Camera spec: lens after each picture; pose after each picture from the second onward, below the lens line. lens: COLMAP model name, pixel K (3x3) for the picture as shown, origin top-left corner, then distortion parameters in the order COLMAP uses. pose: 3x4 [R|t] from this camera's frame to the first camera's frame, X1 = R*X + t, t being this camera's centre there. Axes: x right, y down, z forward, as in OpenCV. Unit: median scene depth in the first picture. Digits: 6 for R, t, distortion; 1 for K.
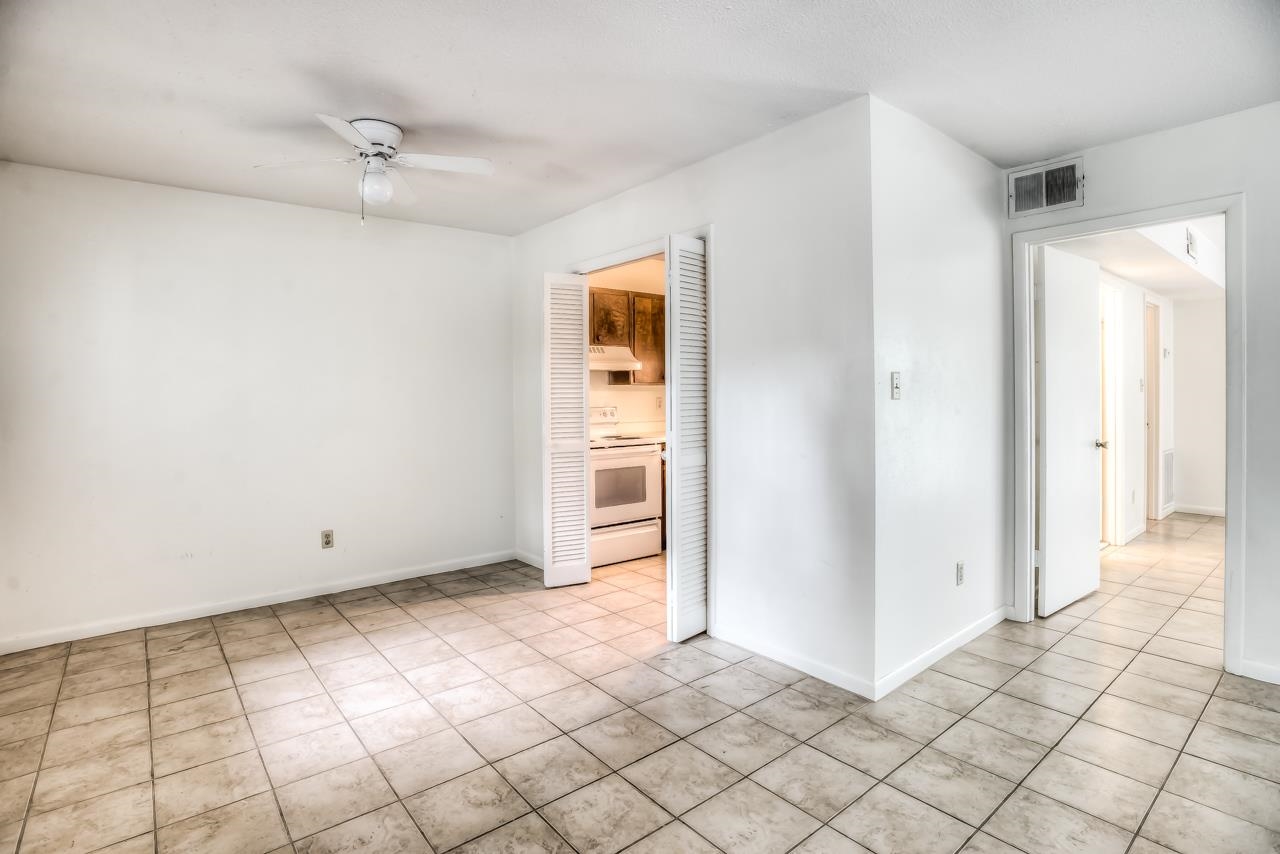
lens RADIAL K [[621.7, 0, 632.4], [0, 621.7, 403.2], [0, 0, 1]] dist [-0.062561, 0.018263]
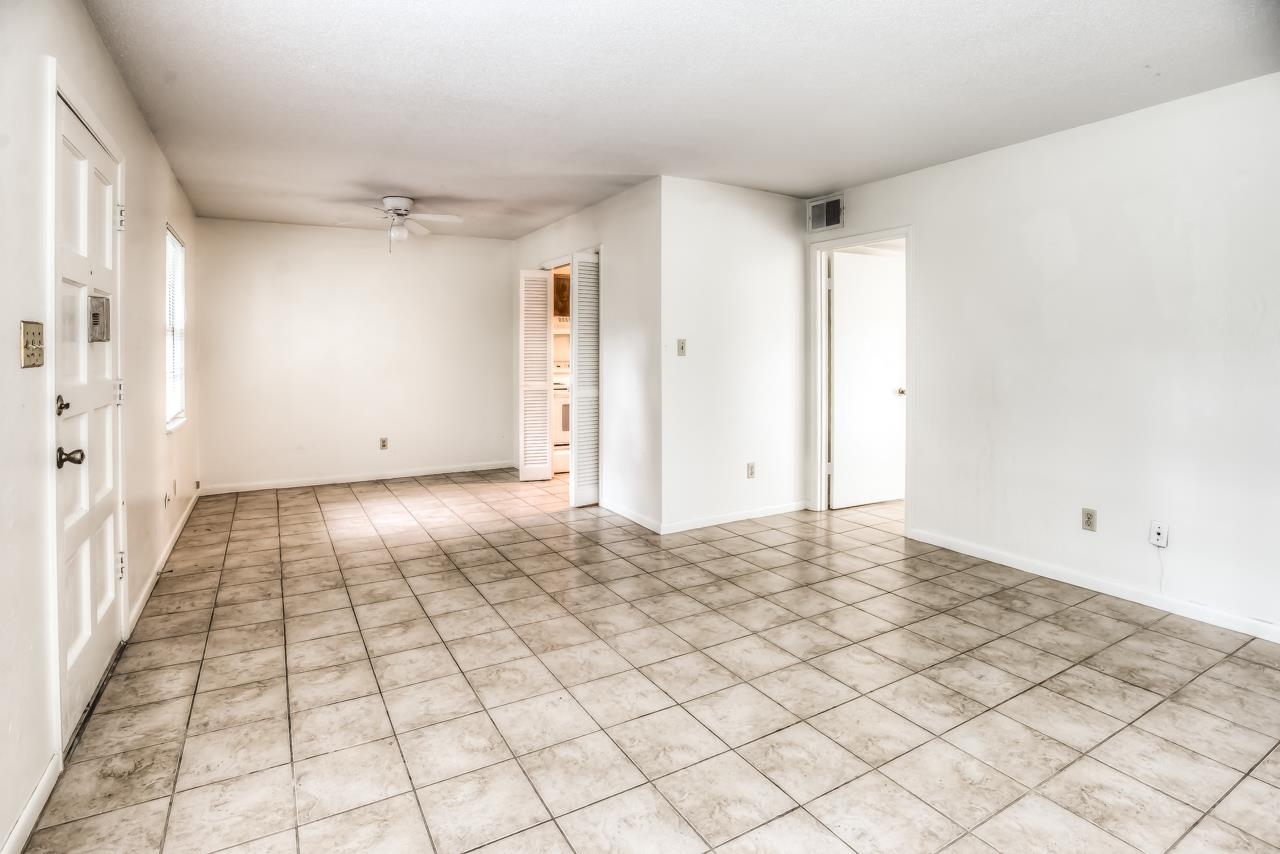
lens RADIAL K [[643.2, 0, 642.1], [0, 643.2, 363.1], [0, 0, 1]] dist [-0.075660, 0.026993]
pose [[0.988021, 0.010998, -0.153924, 0.481331], [-0.009804, 0.999916, 0.008513, -0.002768], [0.154005, -0.006902, 0.988046, -0.597965]]
